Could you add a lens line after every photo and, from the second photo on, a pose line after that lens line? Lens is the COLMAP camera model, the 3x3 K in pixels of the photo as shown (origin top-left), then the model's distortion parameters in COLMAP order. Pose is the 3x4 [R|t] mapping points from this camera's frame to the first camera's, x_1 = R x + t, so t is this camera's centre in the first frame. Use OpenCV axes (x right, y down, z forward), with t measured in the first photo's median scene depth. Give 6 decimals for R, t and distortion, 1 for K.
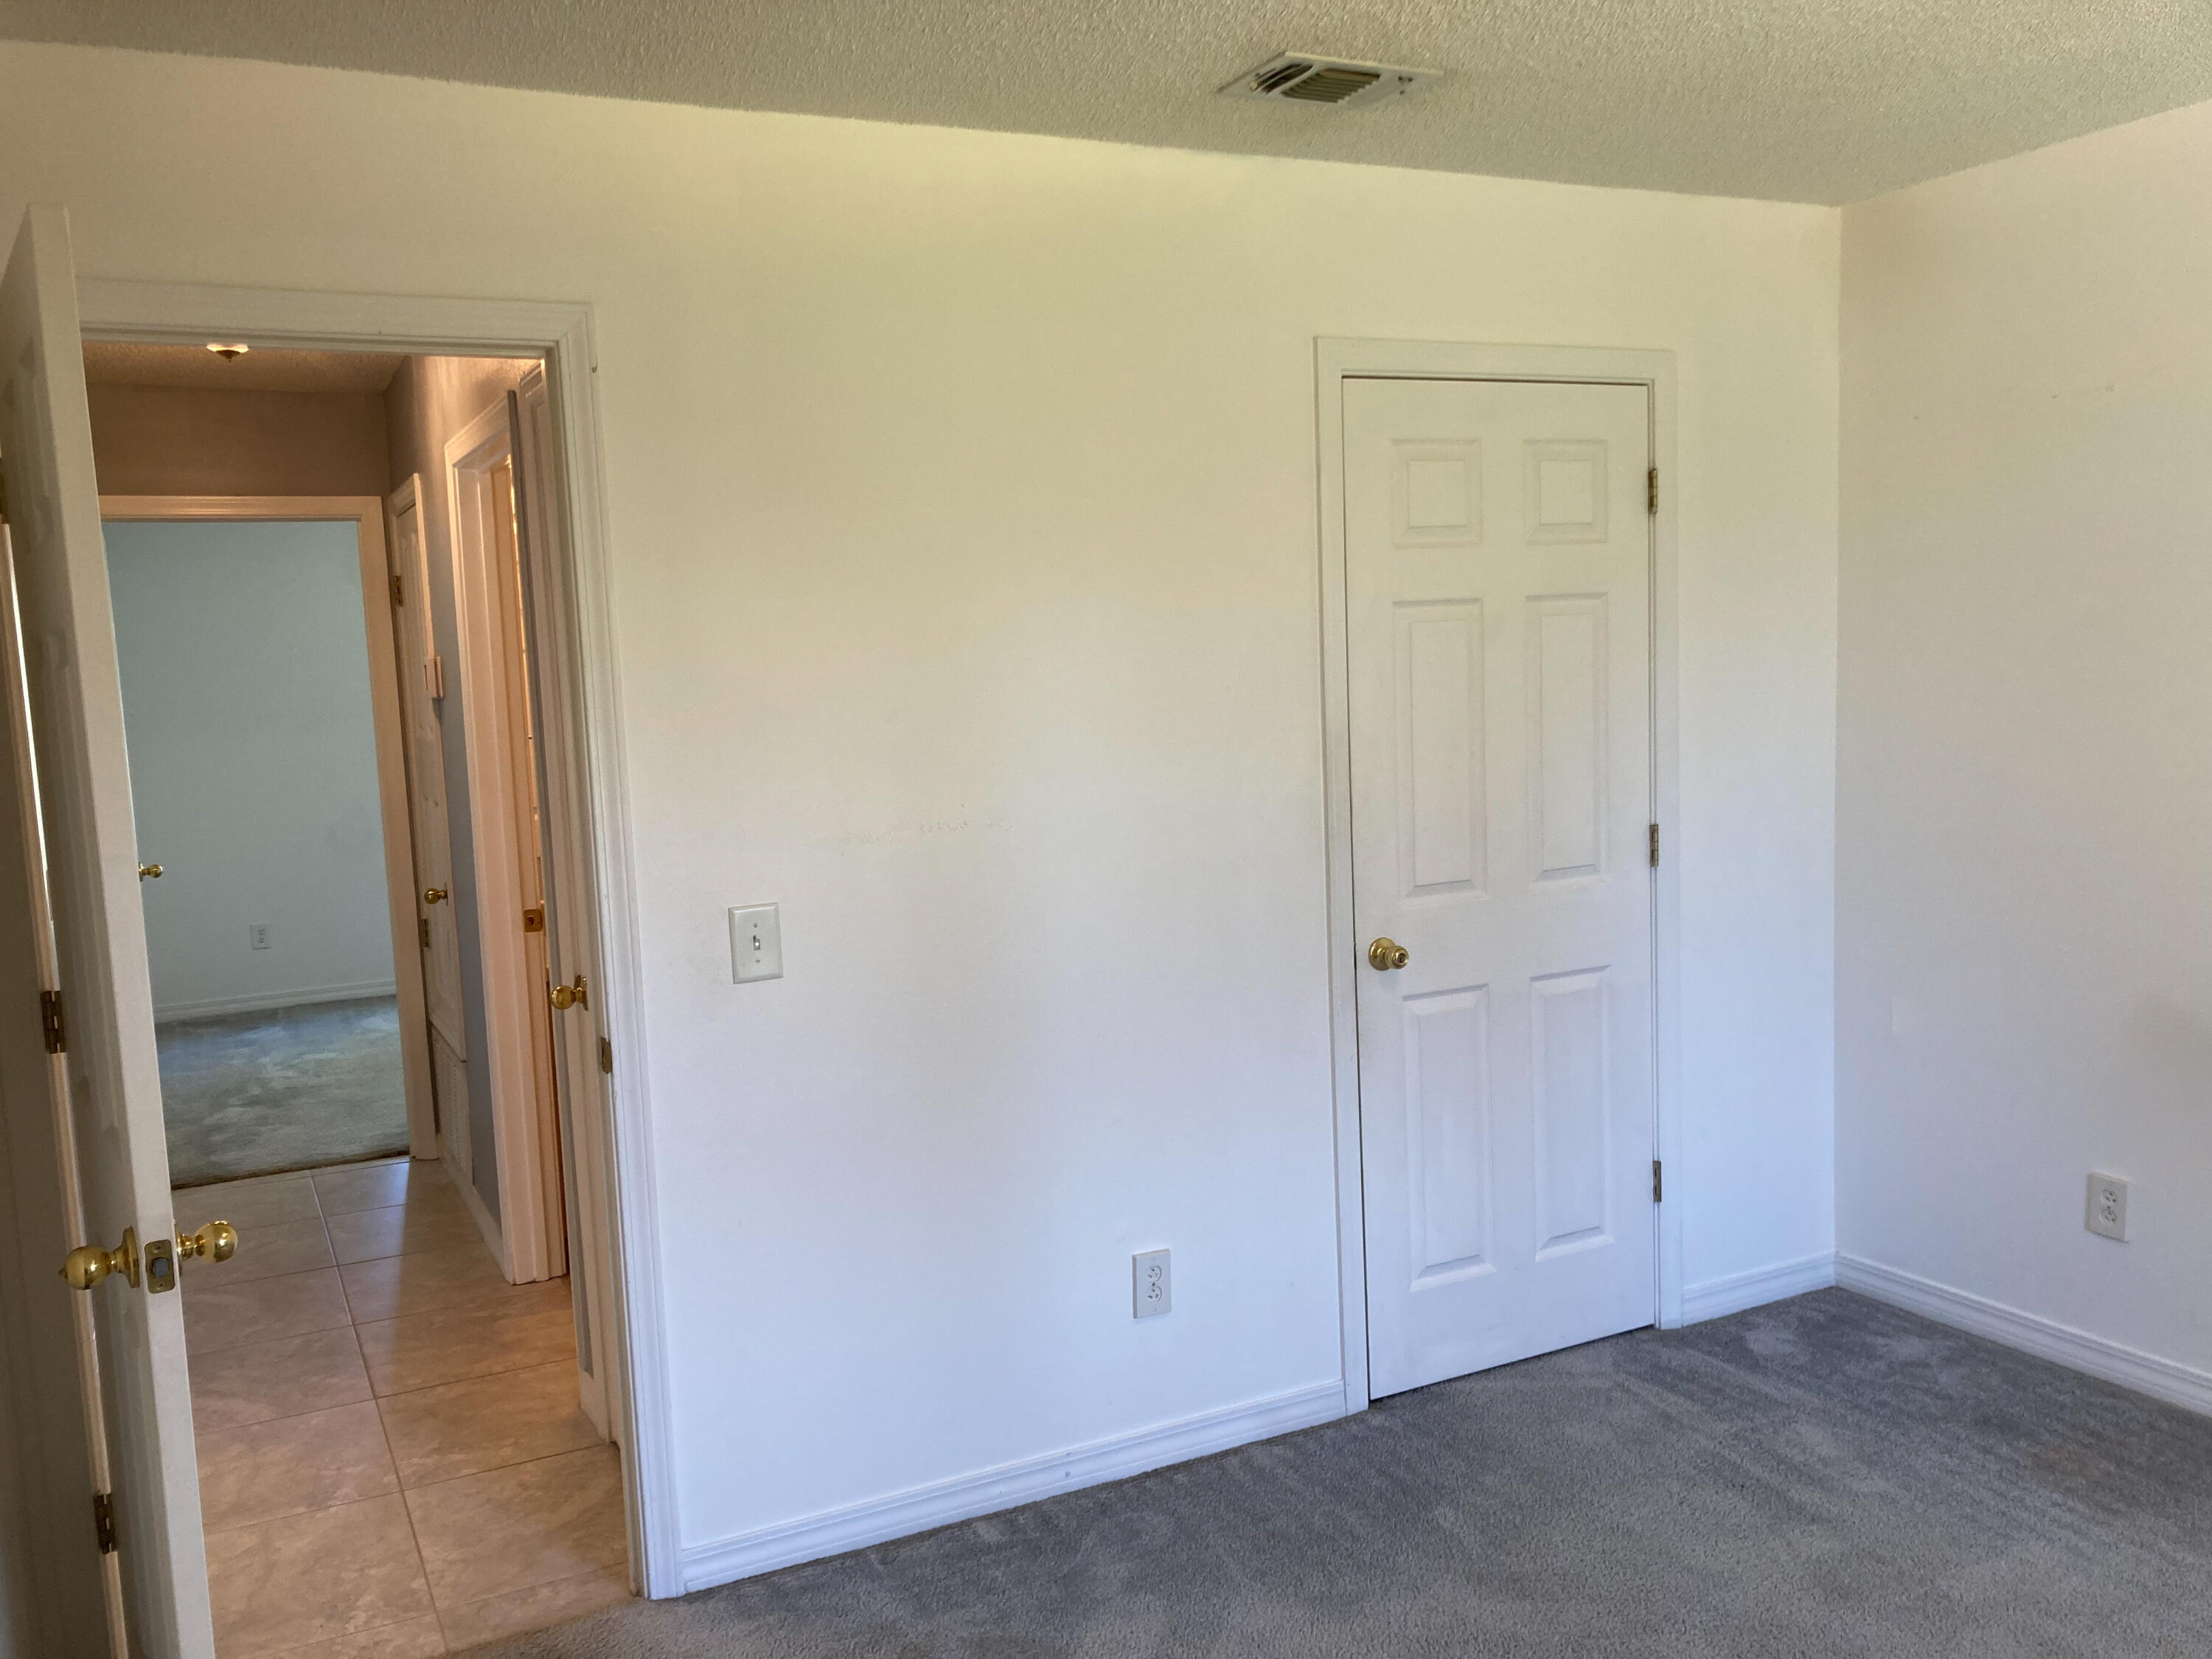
lens RADIAL K [[1769.9, 0, 1106.0], [0, 1769.9, 829.5], [0, 0, 1]] dist [0.030084, 0.000673]
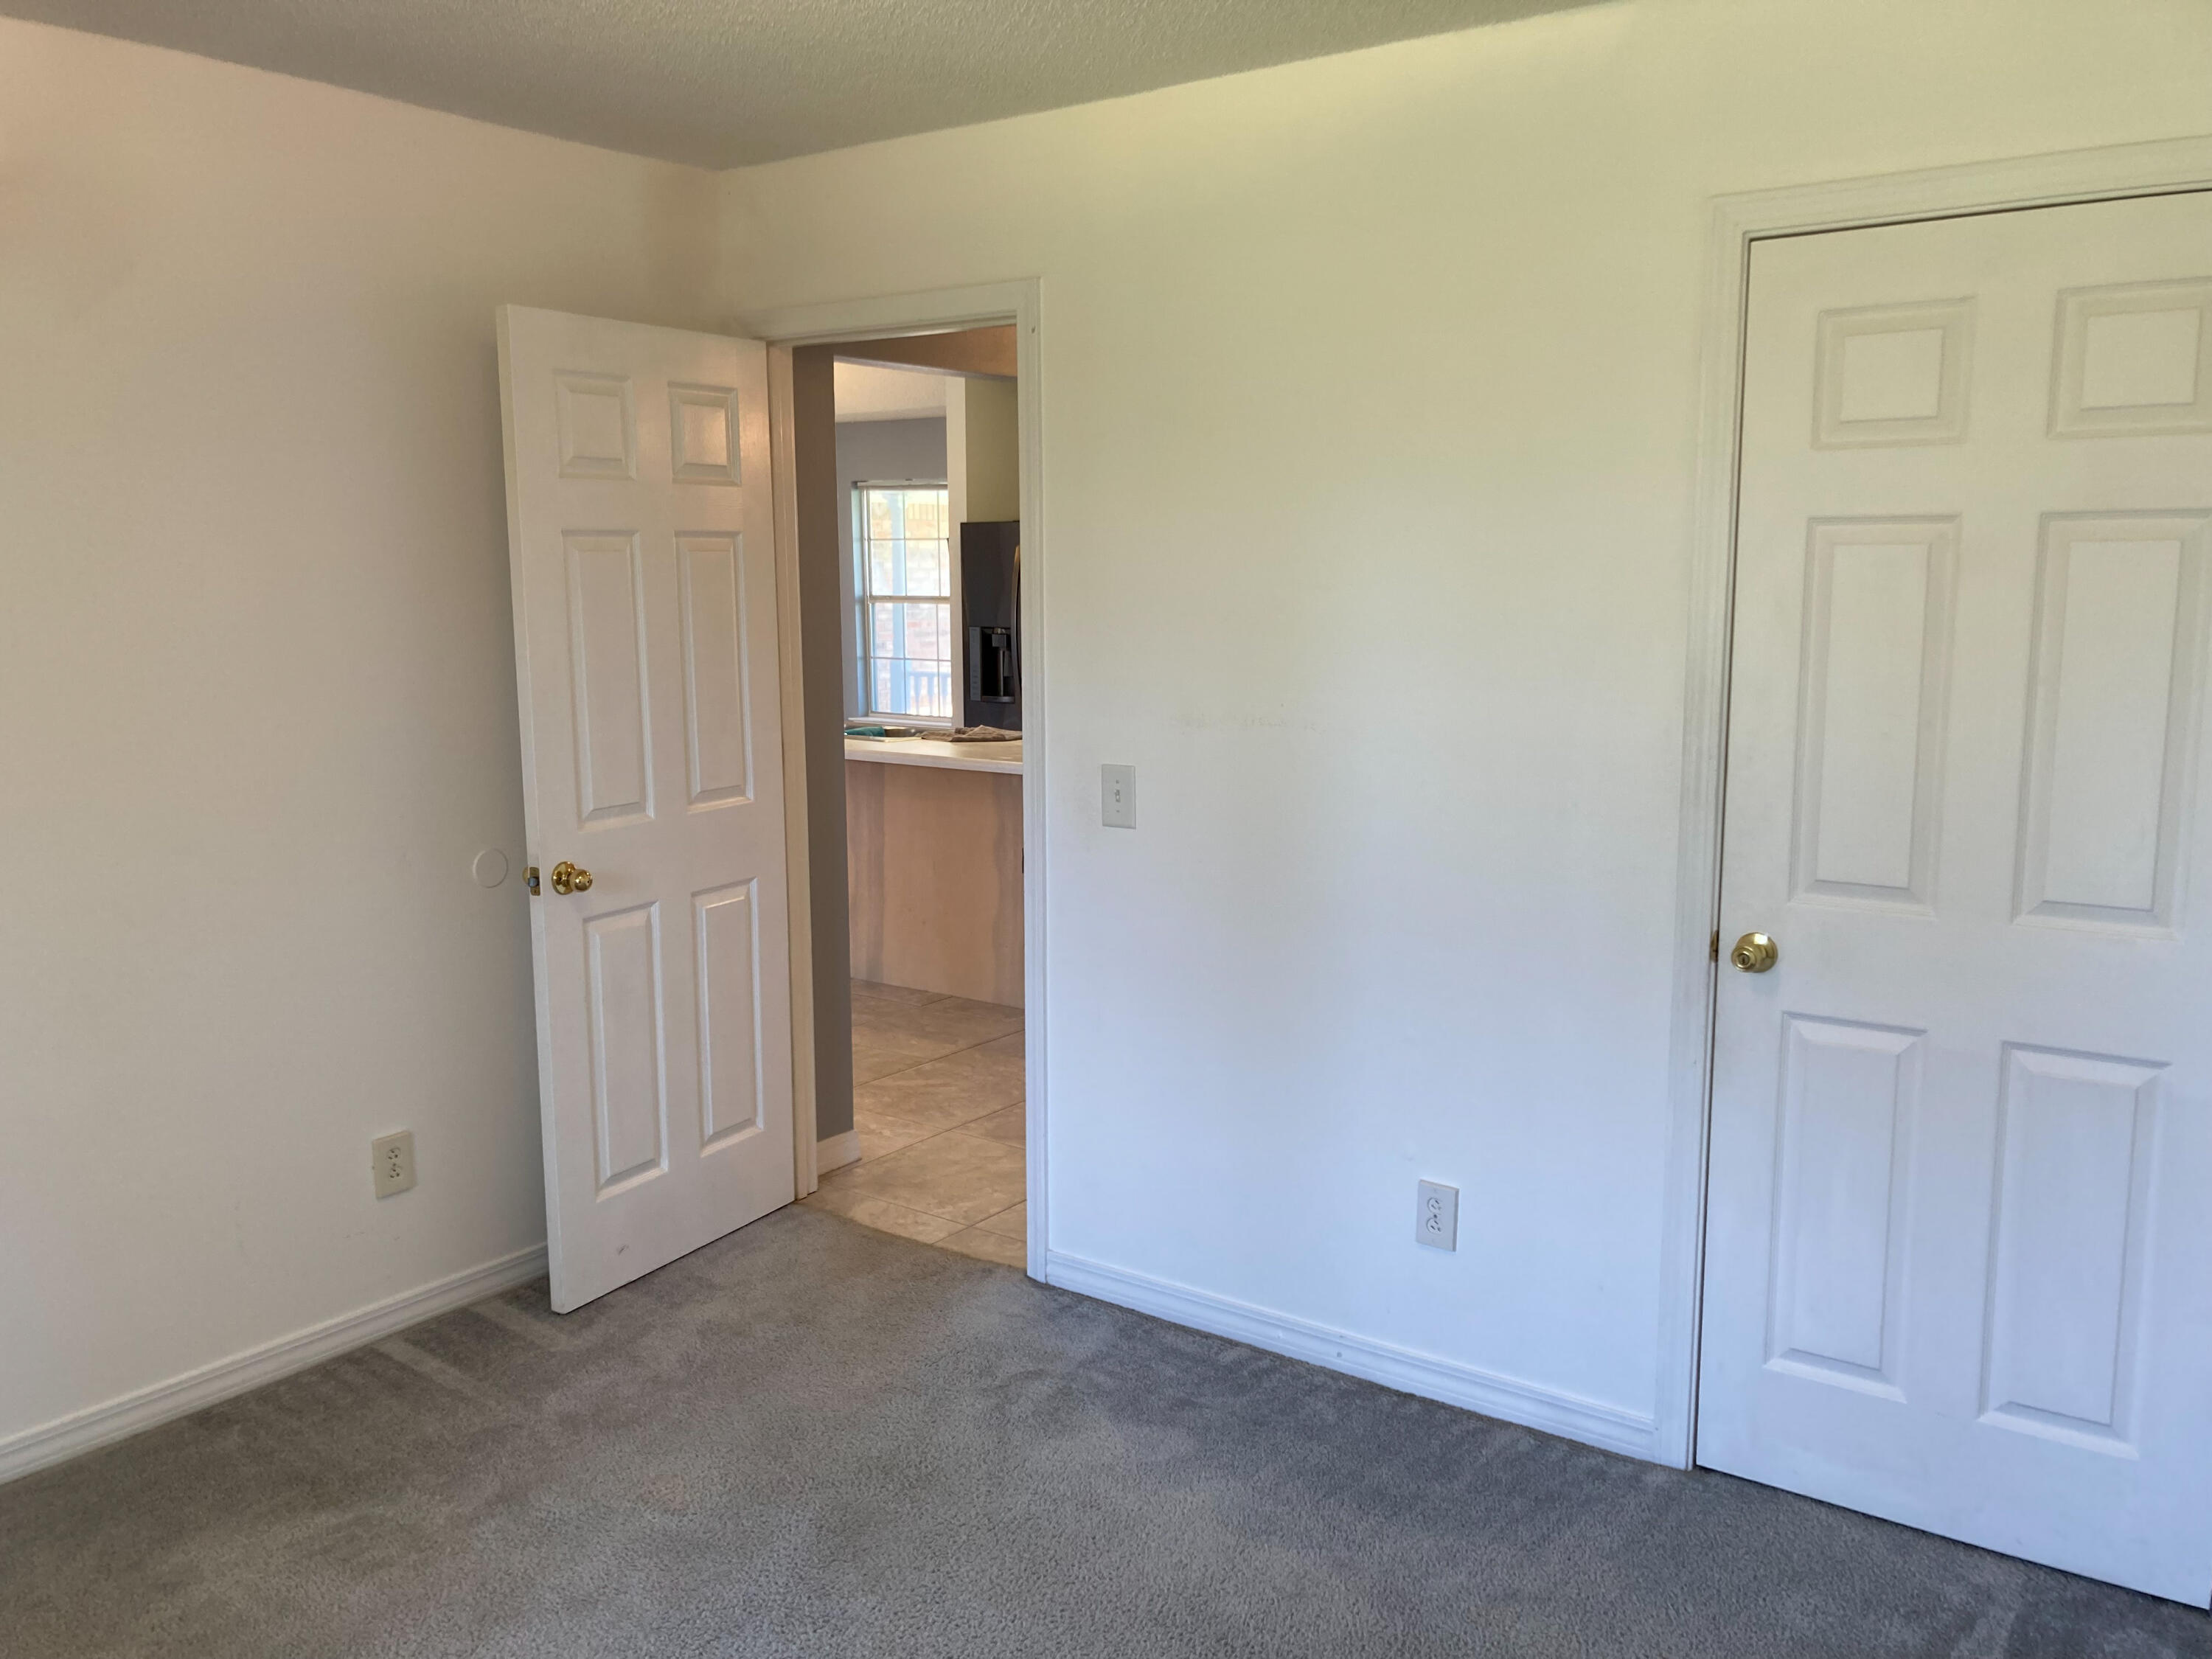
lens RADIAL K [[1809.4, 0, 1106.0], [0, 1809.4, 829.5], [0, 0, 1]] dist [0.001105, 0.003384]
pose [[0.468247, 0.170720, -0.866948, 0.732900], [-0.110652, 0.984763, 0.134156, -0.064084], [0.876642, 0.033111, 0.480003, 0.335999]]
